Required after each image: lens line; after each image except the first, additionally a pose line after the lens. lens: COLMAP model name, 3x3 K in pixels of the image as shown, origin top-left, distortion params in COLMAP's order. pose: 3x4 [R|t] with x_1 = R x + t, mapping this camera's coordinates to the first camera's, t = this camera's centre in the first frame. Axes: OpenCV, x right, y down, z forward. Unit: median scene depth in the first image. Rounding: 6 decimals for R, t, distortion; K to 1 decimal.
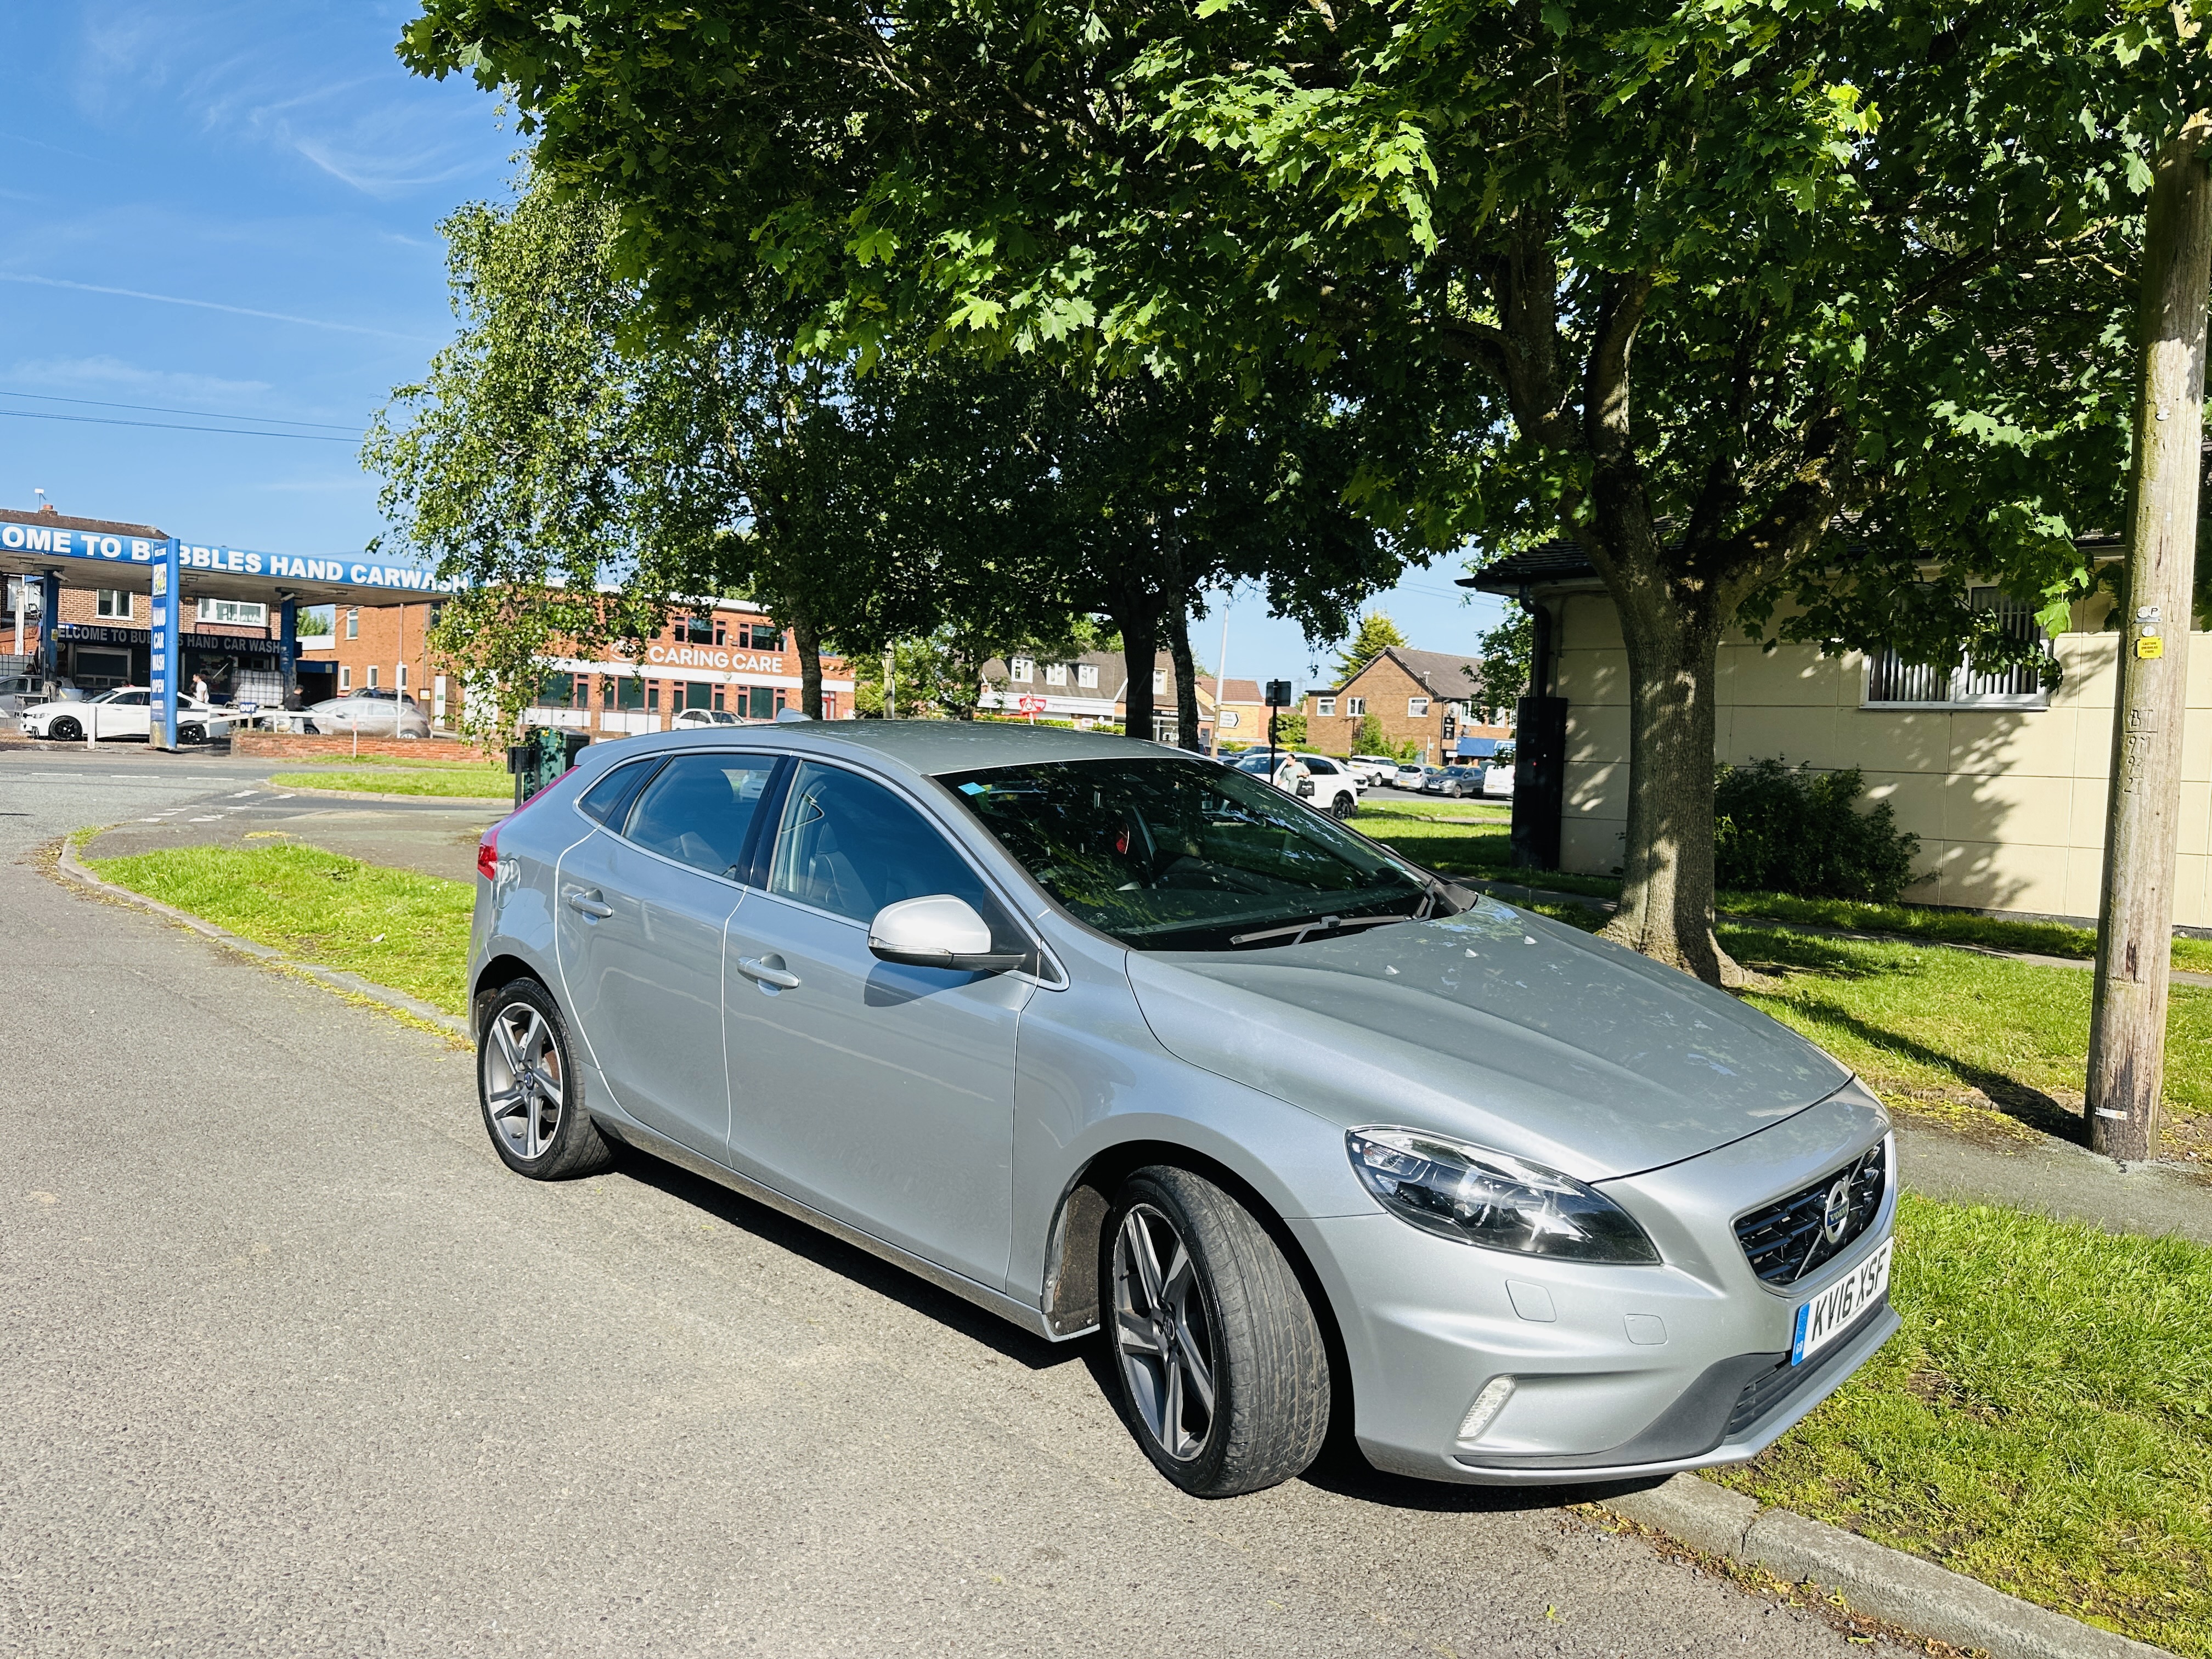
lens RADIAL K [[1569.2, 0, 1144.0], [0, 1569.2, 752.3], [0, 0, 1]] dist [0.101565, -0.146484]
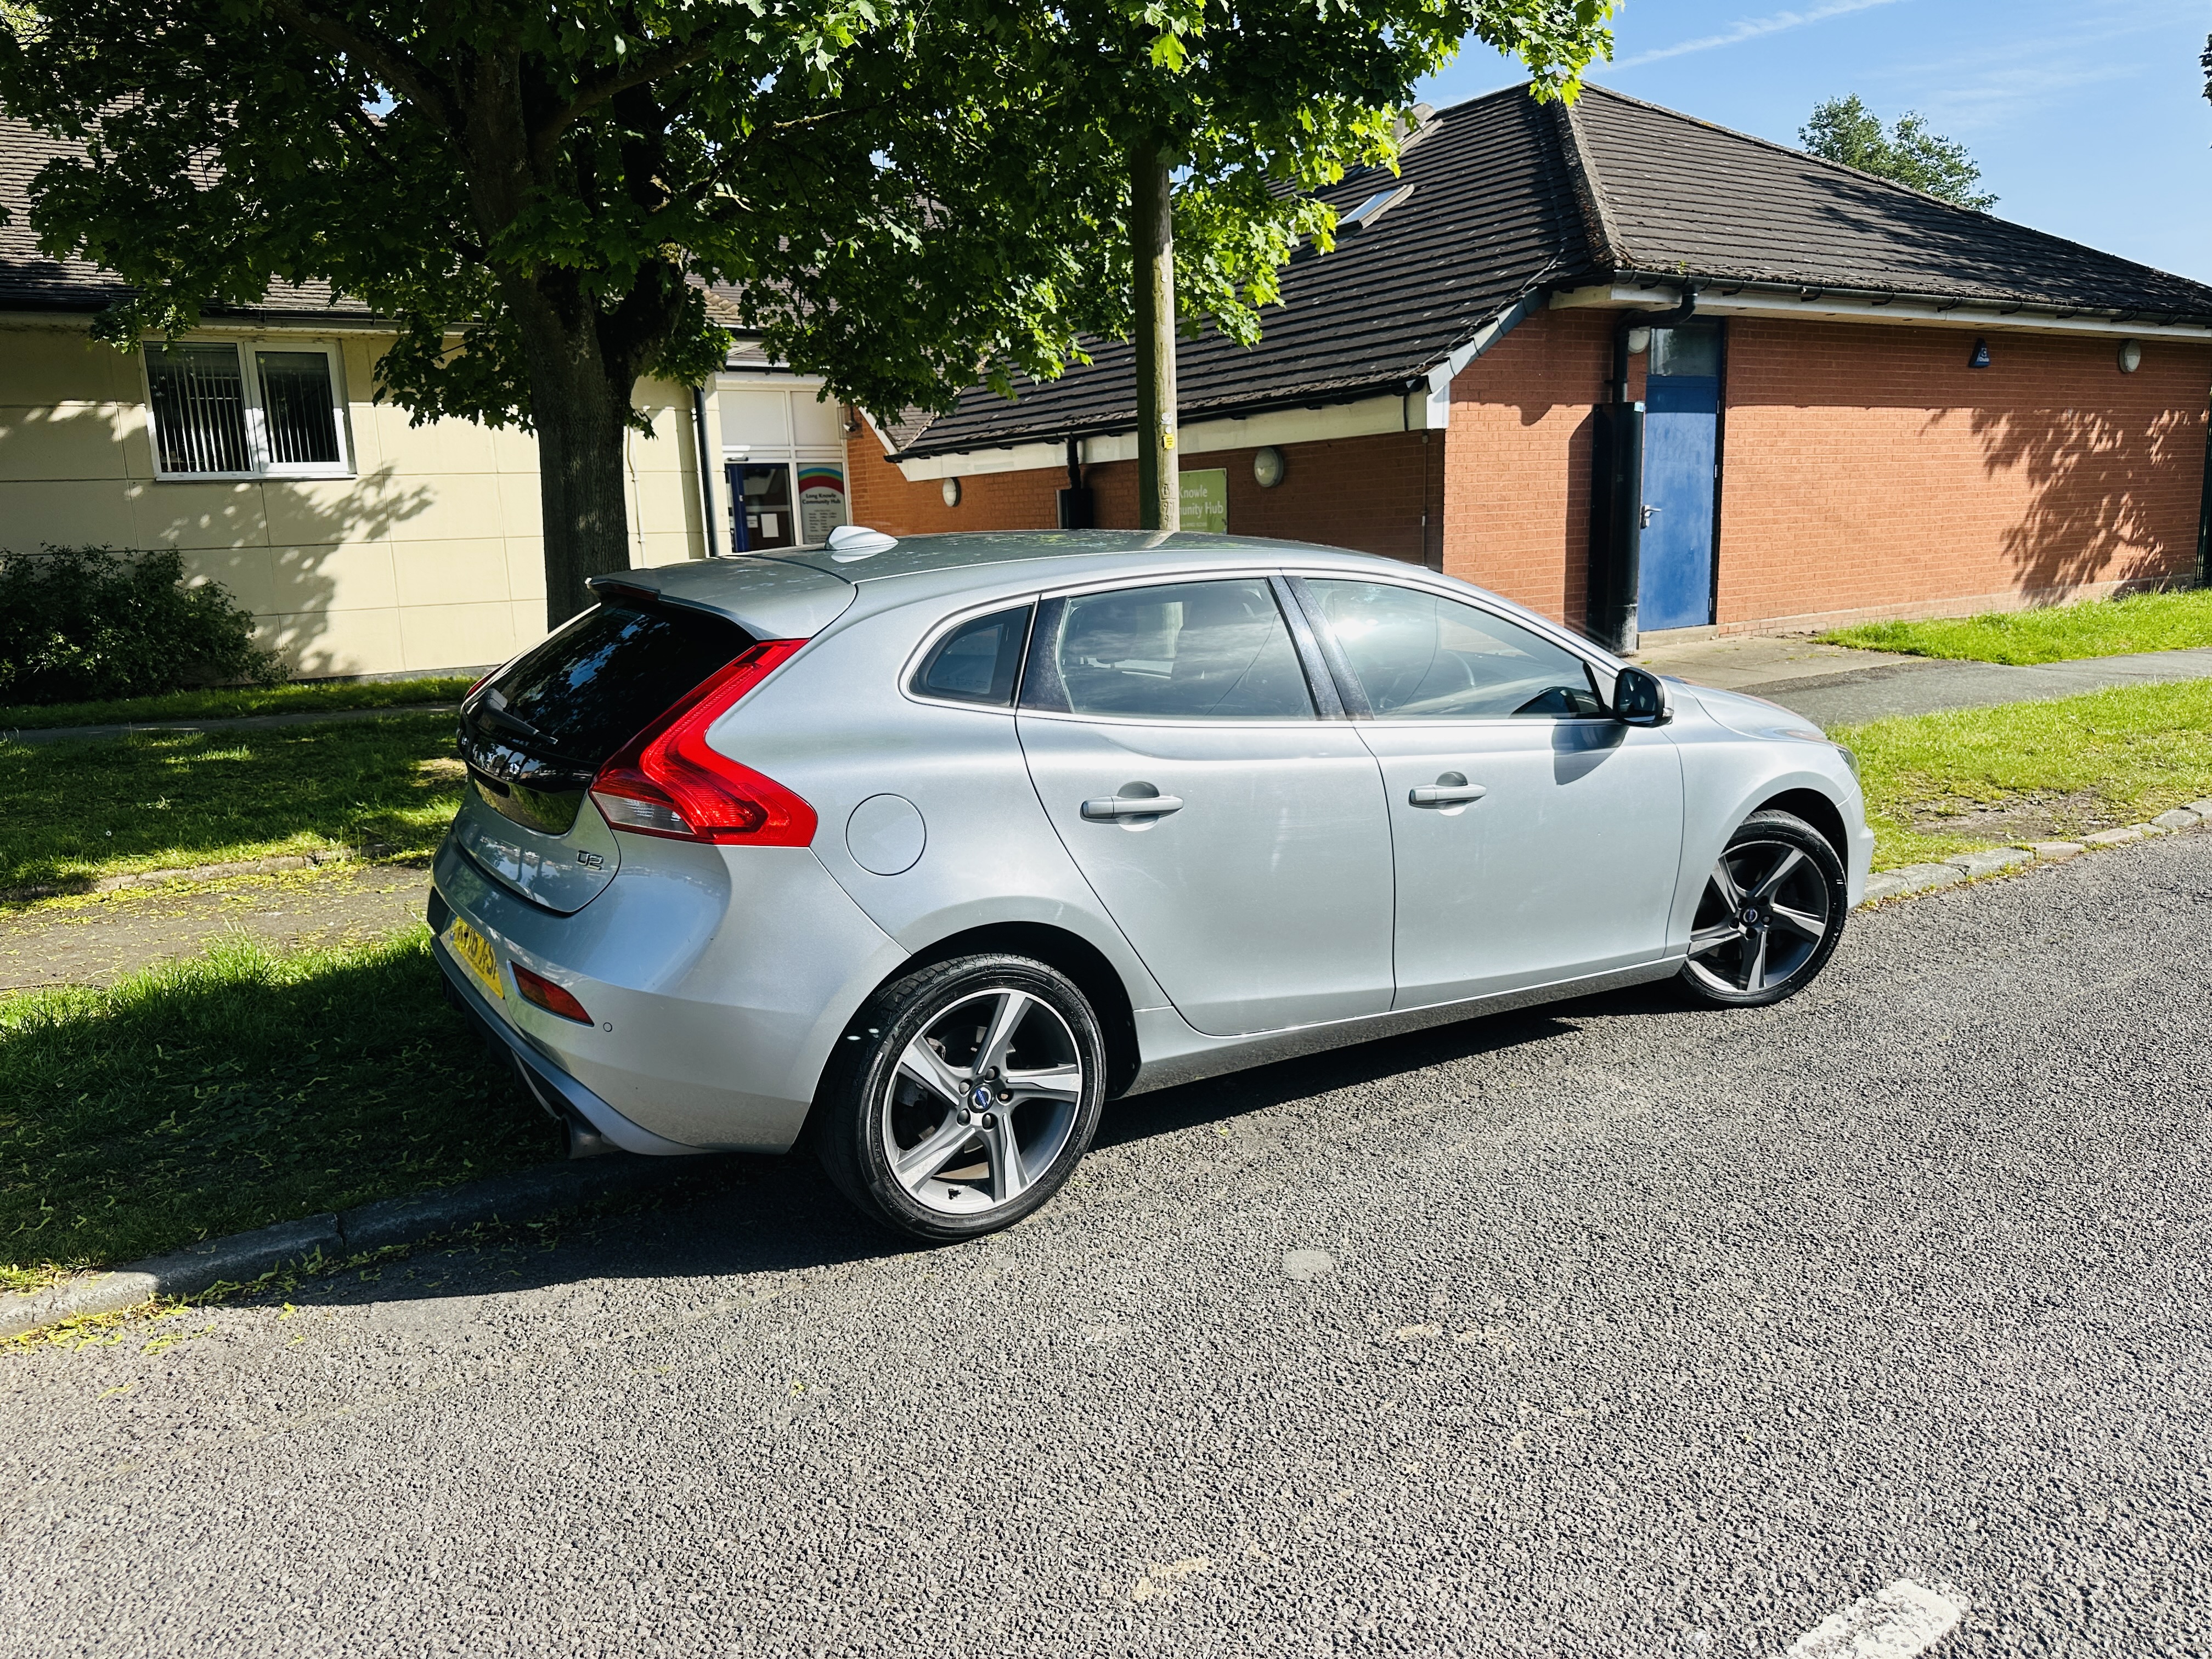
lens RADIAL K [[1569.2, 0, 1144.0], [0, 1569.2, 752.3], [0, 0, 1]] dist [0.101565, -0.146484]
pose [[0.221456, -0.188971, 0.956685, -1.060868], [0.043921, 0.981982, 0.183801, -0.061724], [-0.974181, 0.001314, 0.225766, 0.857451]]
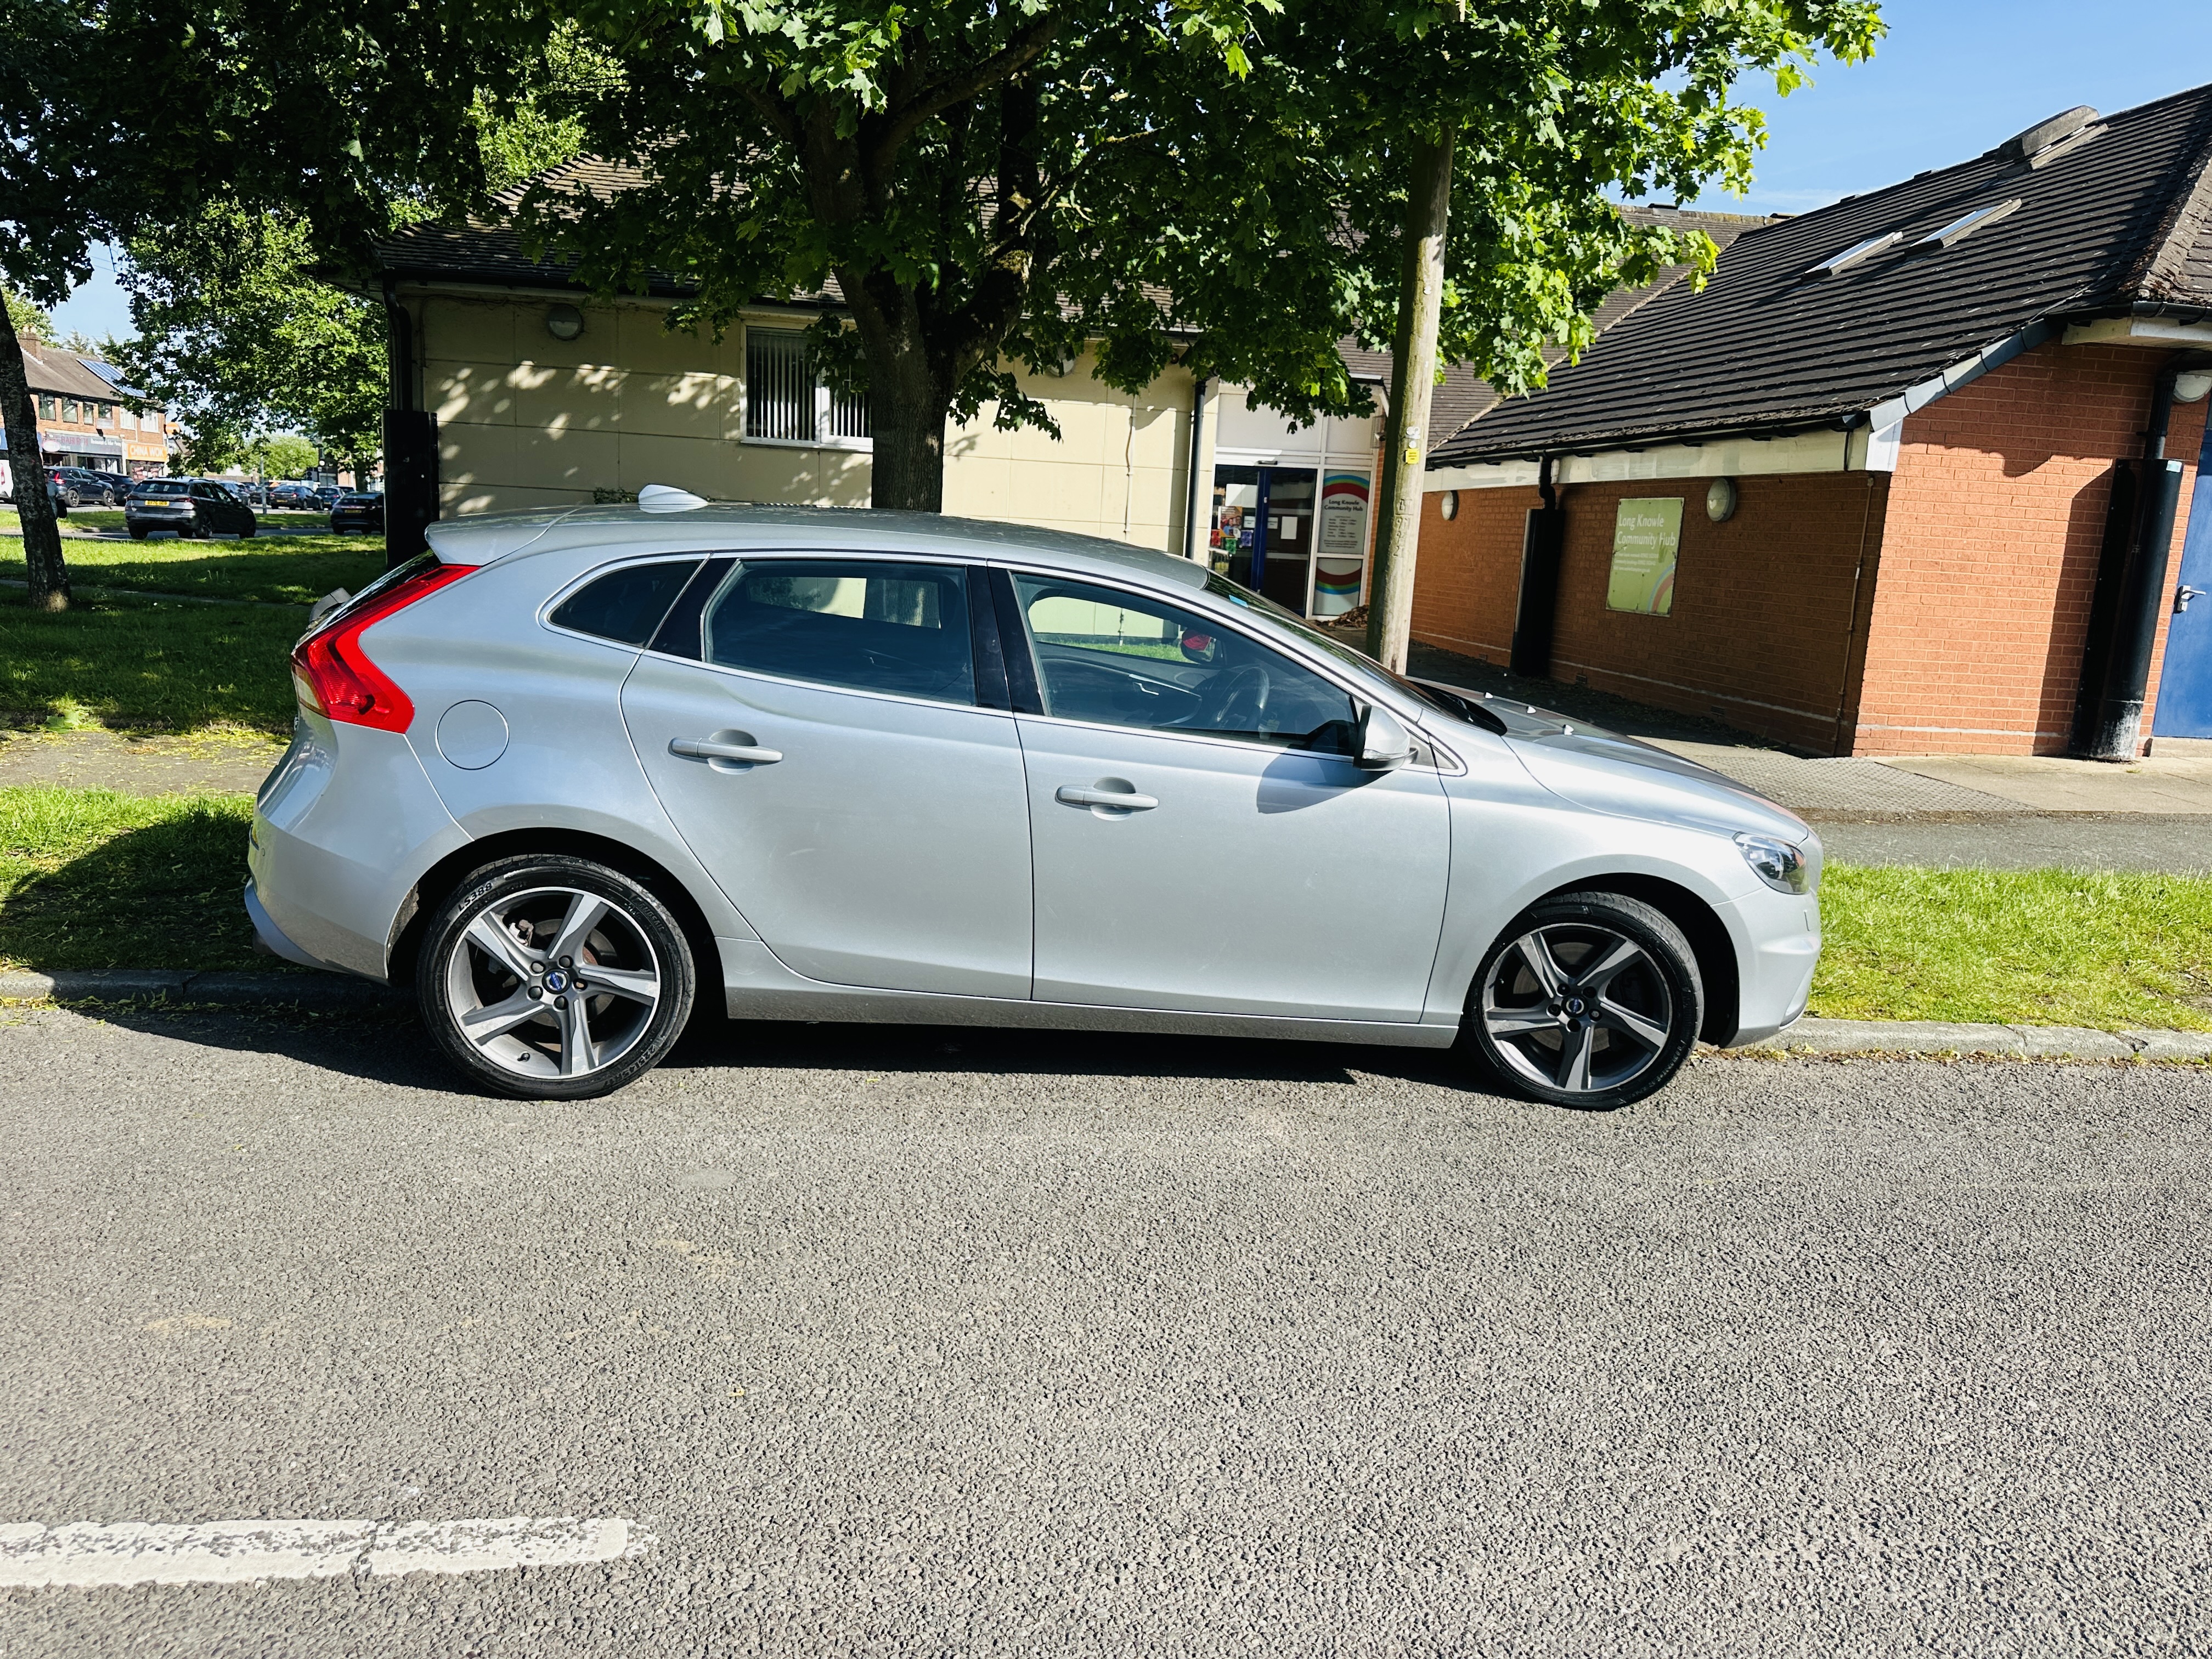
lens RADIAL K [[1569.2, 0, 1144.0], [0, 1569.2, 752.3], [0, 0, 1]] dist [0.101565, -0.146484]
pose [[0.608662, -0.117433, 0.784691, -0.865644], [-0.032119, 0.984529, 0.172253, -0.047977], [-0.792779, -0.130048, 0.595473, 0.361633]]
